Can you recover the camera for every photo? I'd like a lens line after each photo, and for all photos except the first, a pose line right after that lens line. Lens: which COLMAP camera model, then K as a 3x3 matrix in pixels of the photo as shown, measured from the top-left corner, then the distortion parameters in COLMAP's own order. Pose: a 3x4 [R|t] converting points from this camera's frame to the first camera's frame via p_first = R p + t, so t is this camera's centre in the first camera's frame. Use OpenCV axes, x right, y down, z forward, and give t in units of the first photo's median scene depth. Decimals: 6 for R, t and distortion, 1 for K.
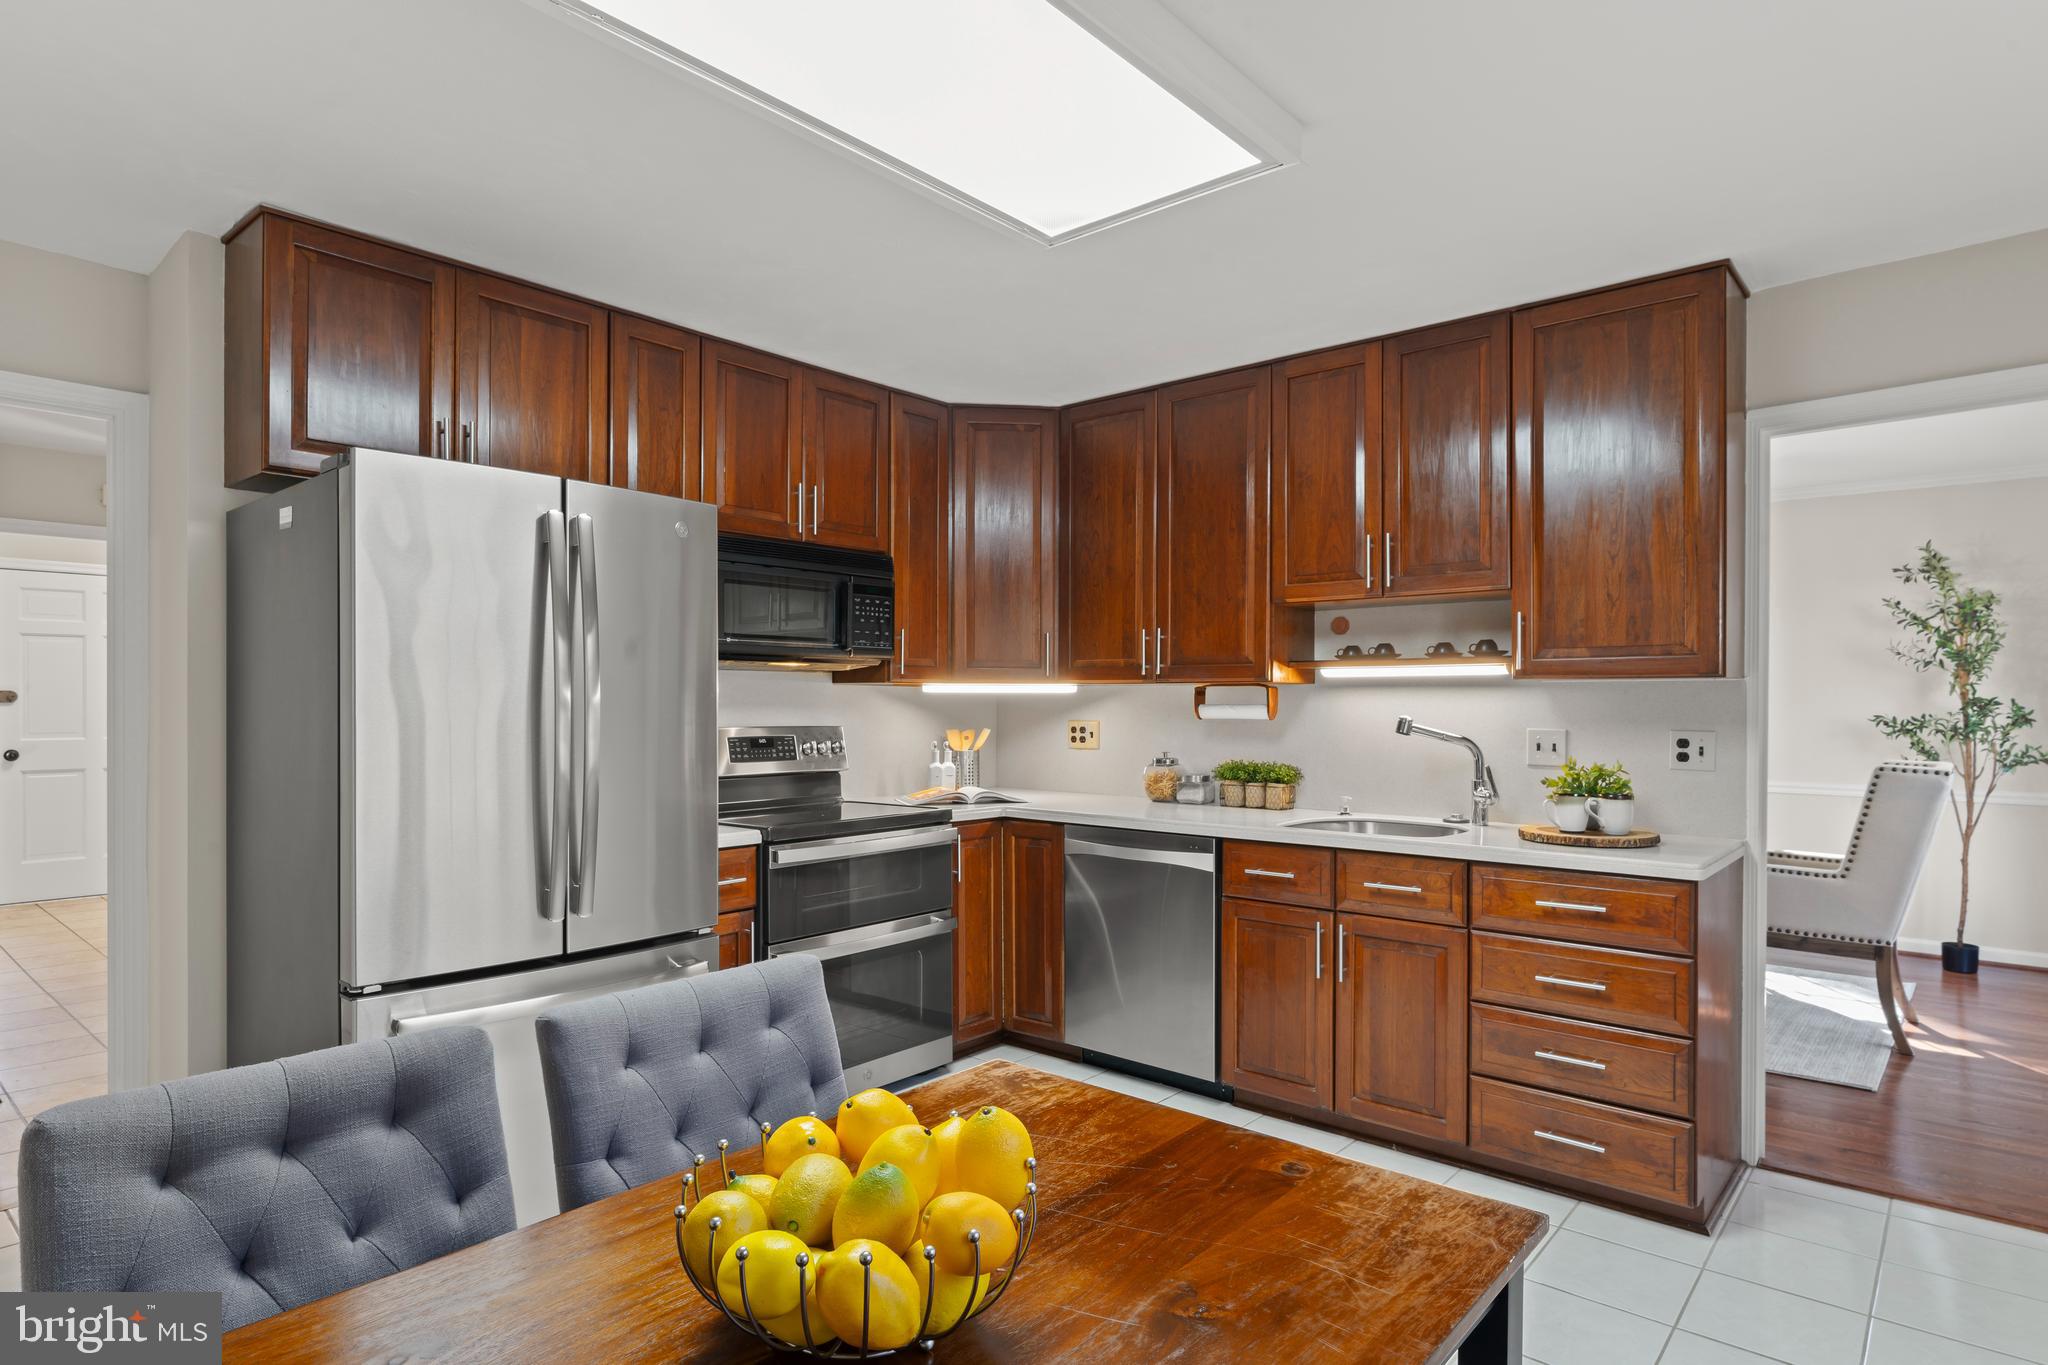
lens RADIAL K [[1101.4, 0, 1029.3], [0, 1101.4, 698.9], [0, 0, 1]] dist [0.000198, 0.000017]
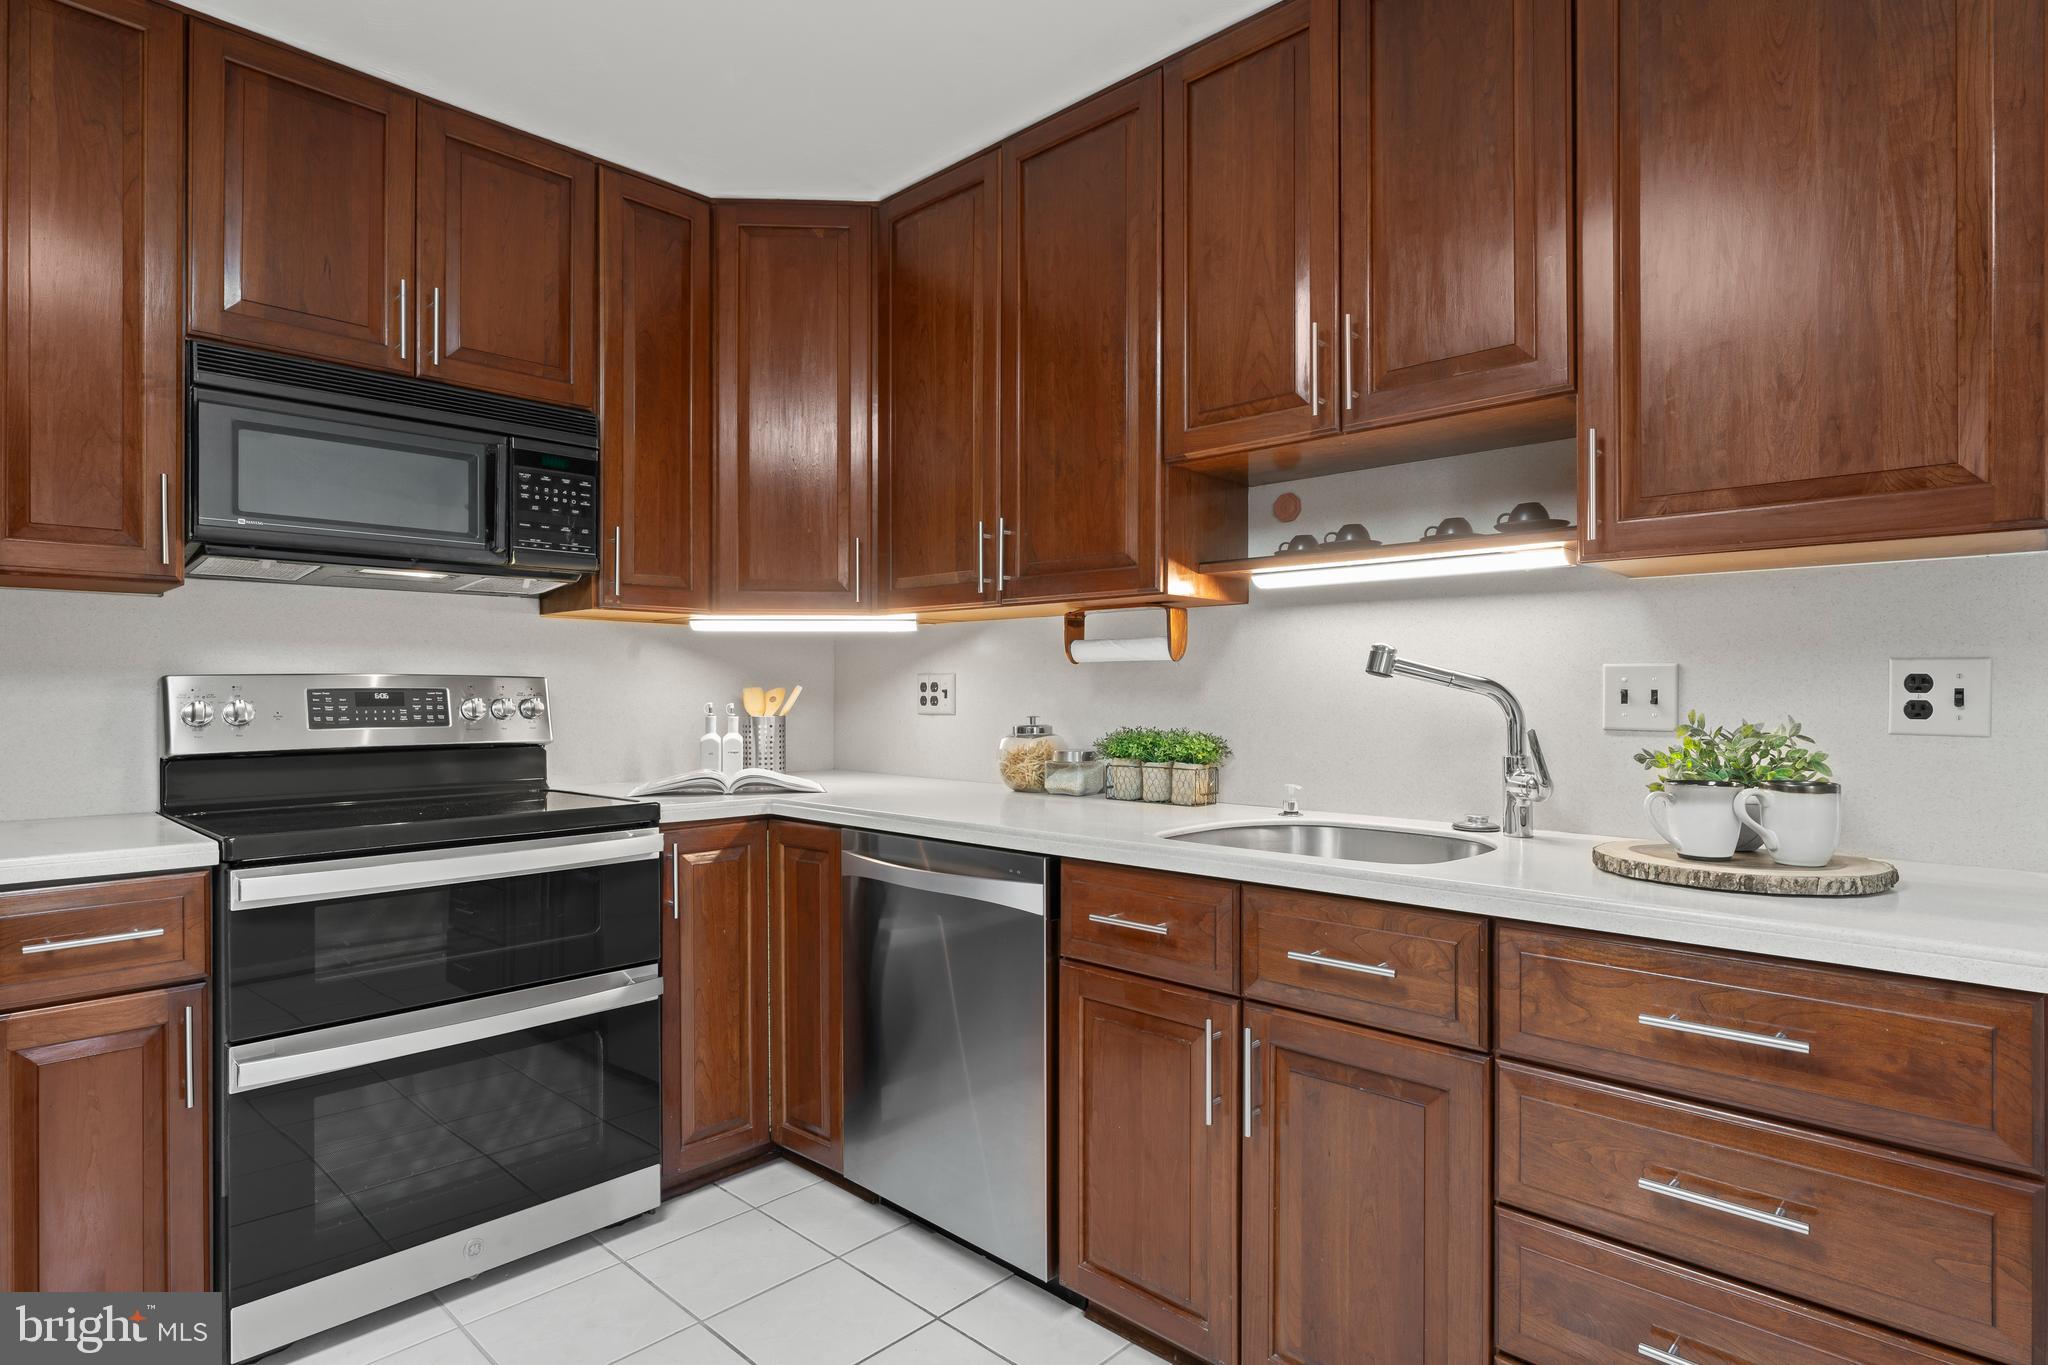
lens RADIAL K [[1073.4, 0, 1024.0], [0, 1073.4, 682.5], [0, 0, 1]] dist [0.000089, 0.000303]
pose [[0.998731, -0.002351, -0.050299, 0.172184], [0.002123, 0.999987, -0.004578, 0.035478], [0.050309, 0.004465, 0.998724, 0.409114]]
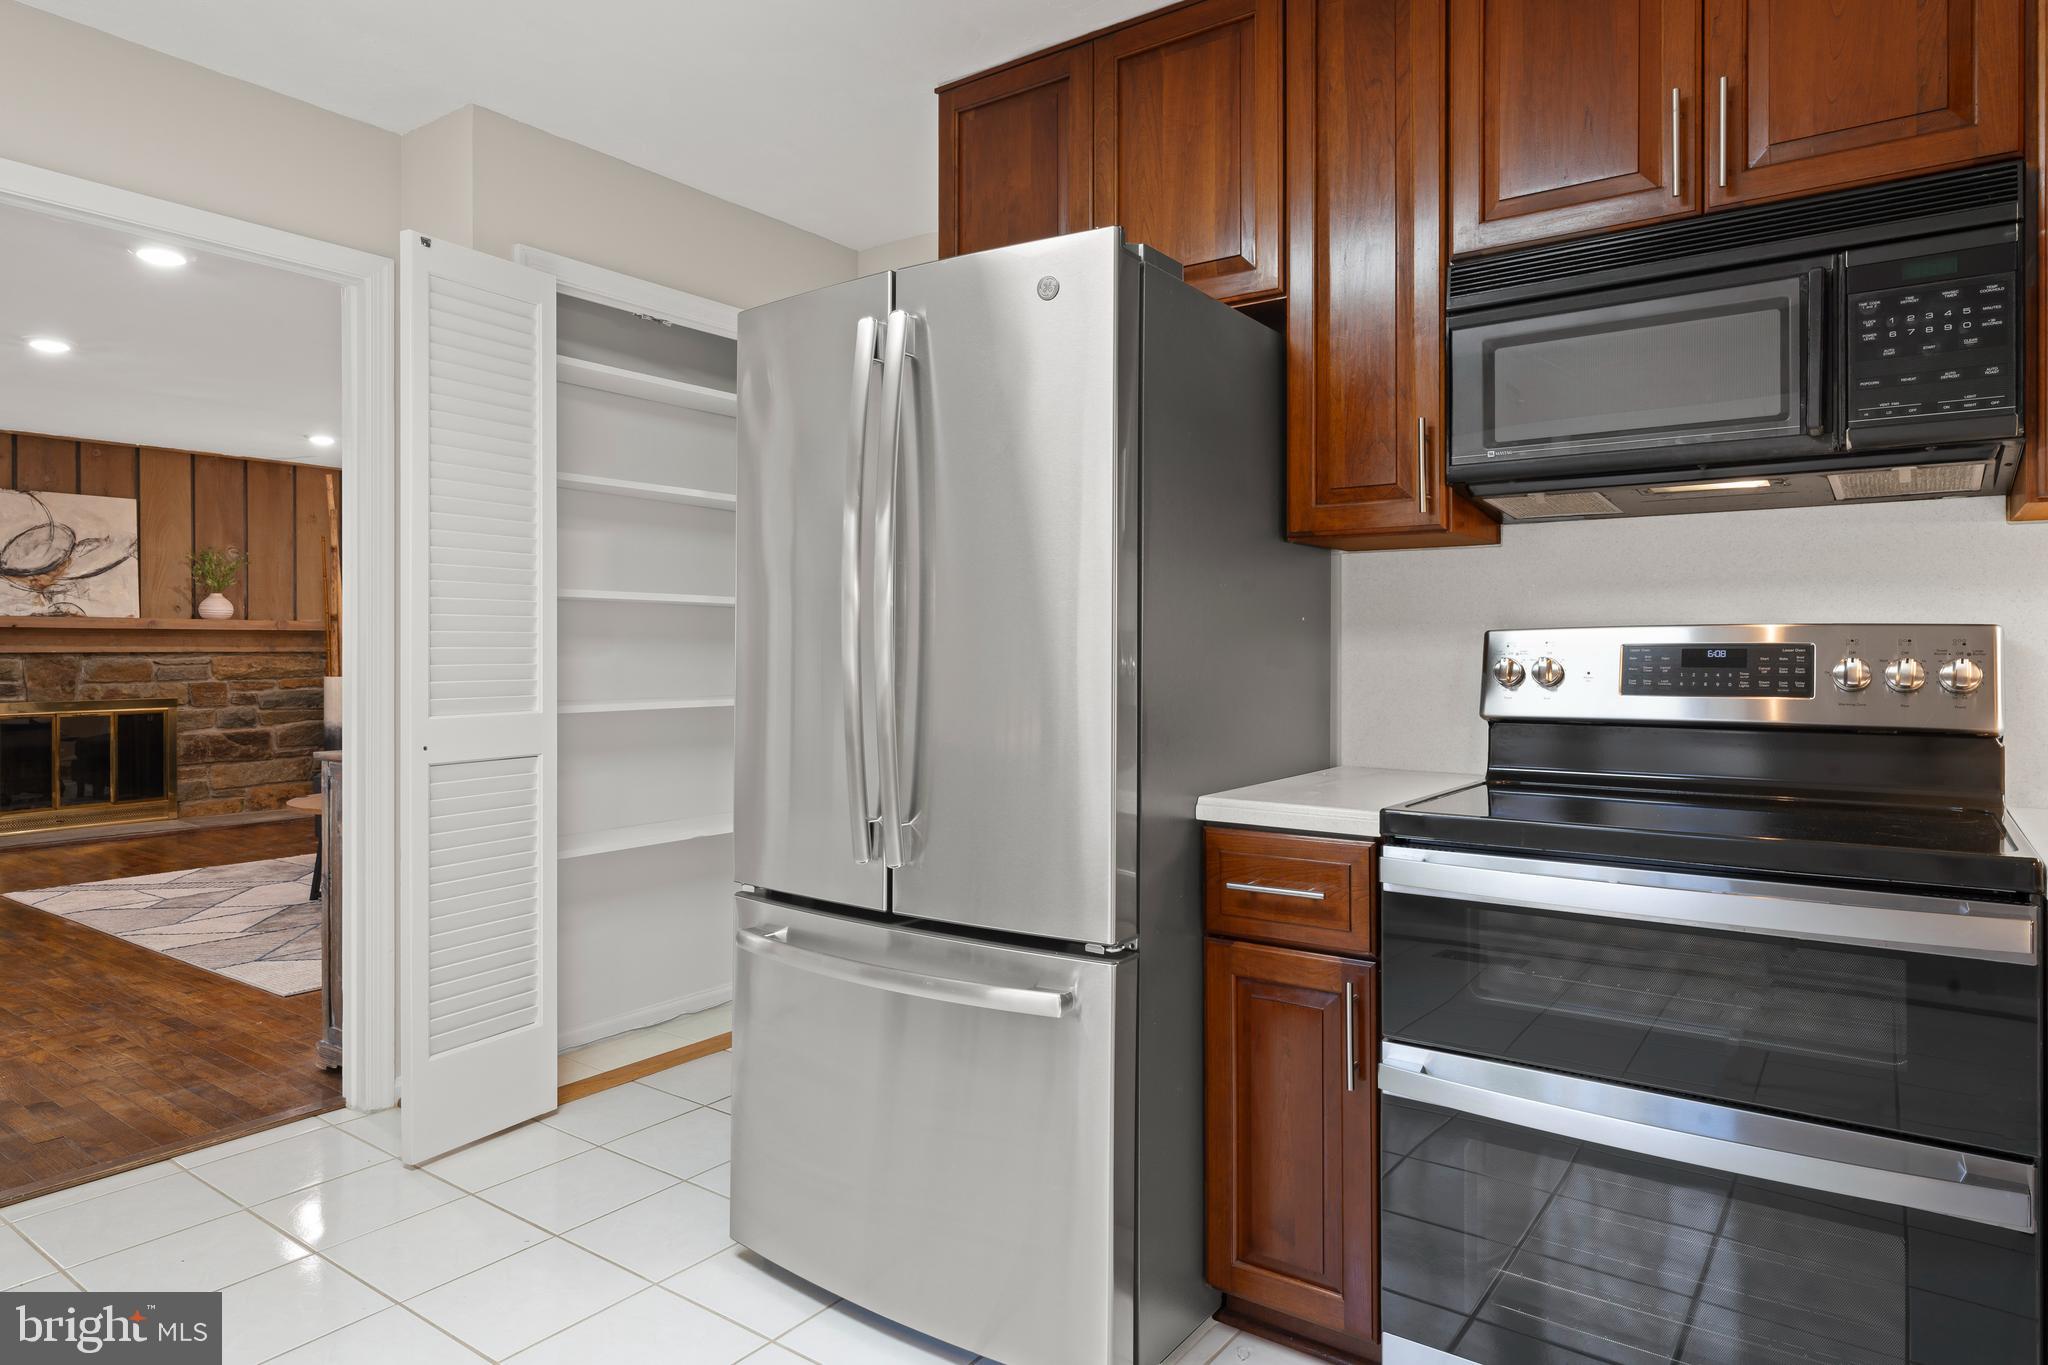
lens RADIAL K [[1213.4, 0, 1026.8], [0, 1213.4, 646.9], [0, 0, 1]] dist [-0.007924, -0.000636]
pose [[0.087028, -0.002494, -0.996203, 0.268773], [0.003699, 0.999991, -0.002181, 0.036761], [0.996199, -0.003495, 0.087037, 0.682530]]
